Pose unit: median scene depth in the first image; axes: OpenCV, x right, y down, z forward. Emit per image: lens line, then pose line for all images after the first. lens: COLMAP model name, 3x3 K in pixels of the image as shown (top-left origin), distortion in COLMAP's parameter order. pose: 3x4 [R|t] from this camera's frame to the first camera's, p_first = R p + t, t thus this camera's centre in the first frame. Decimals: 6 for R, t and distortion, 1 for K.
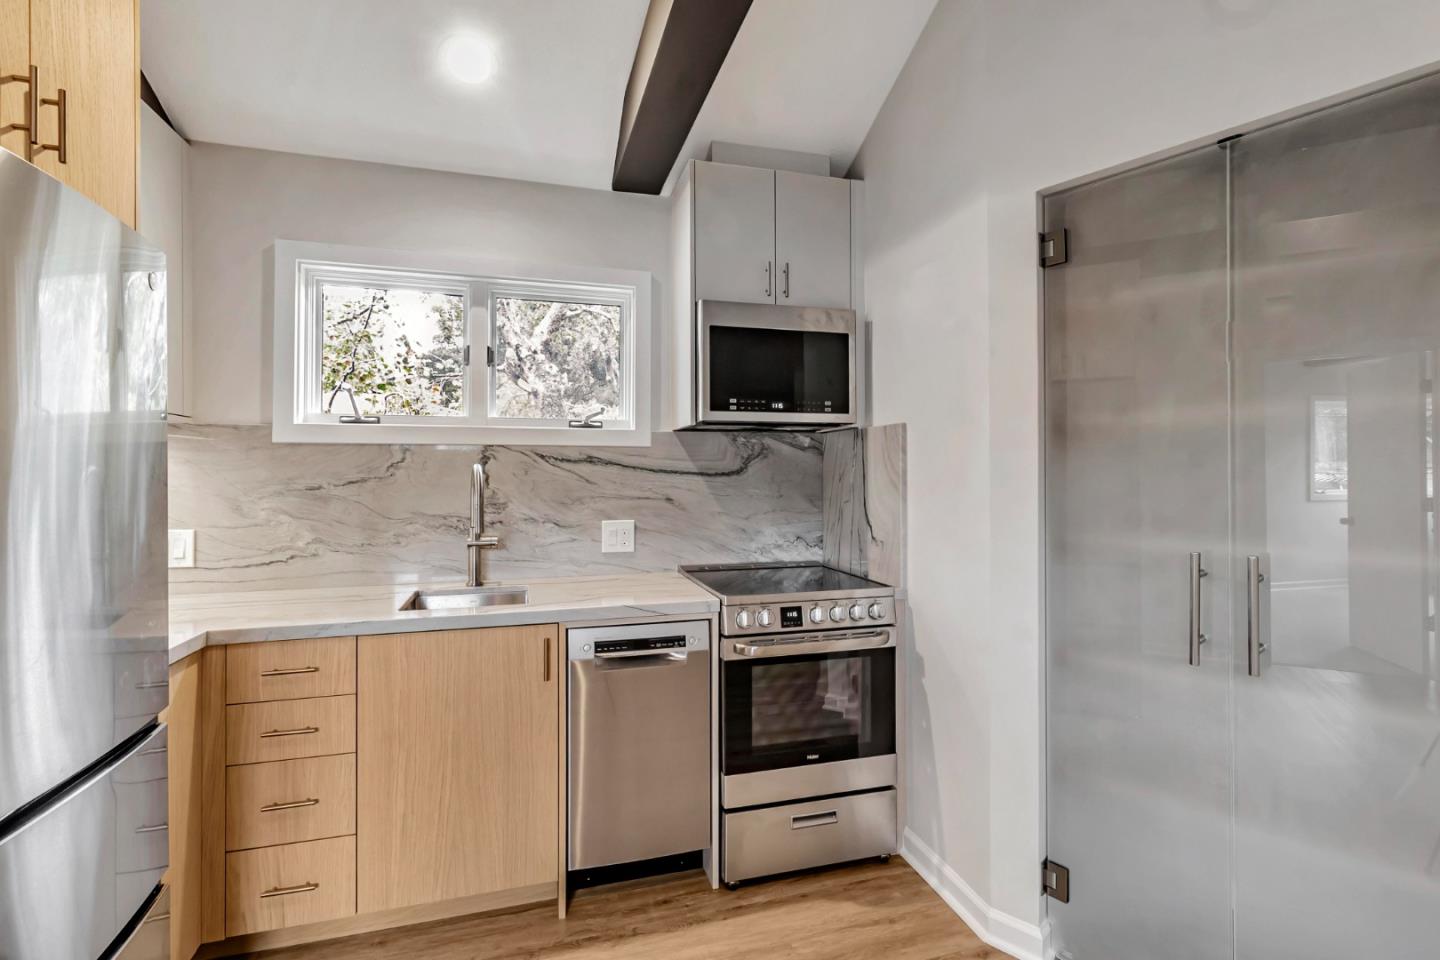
lens RADIAL K [[660.9, 0, 736.2], [0, 660.9, 485.2], [0, 0, 1]] dist [0.003132, -0.000635]
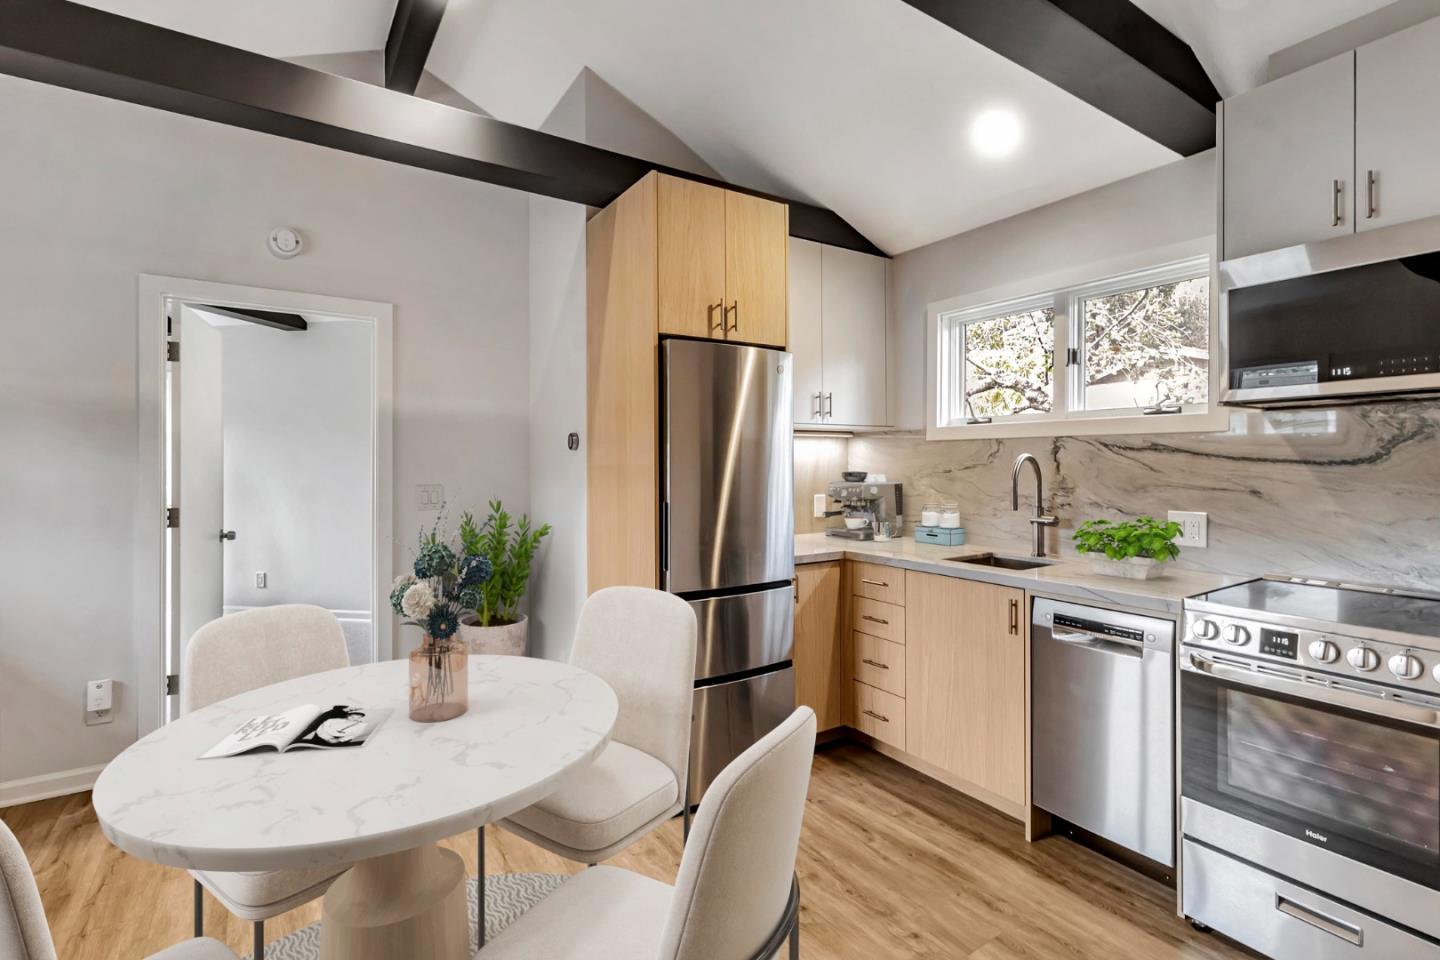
lens RADIAL K [[660.9, 0, 736.2], [0, 660.9, 485.2], [0, 0, 1]] dist [0.003132, -0.000635]
pose [[0.314728, 0.036971, -0.948462, 0.536939], [-0.013470, 0.999314, 0.034484, -0.008400], [0.949086, 0.001922, 0.315010, 0.110061]]
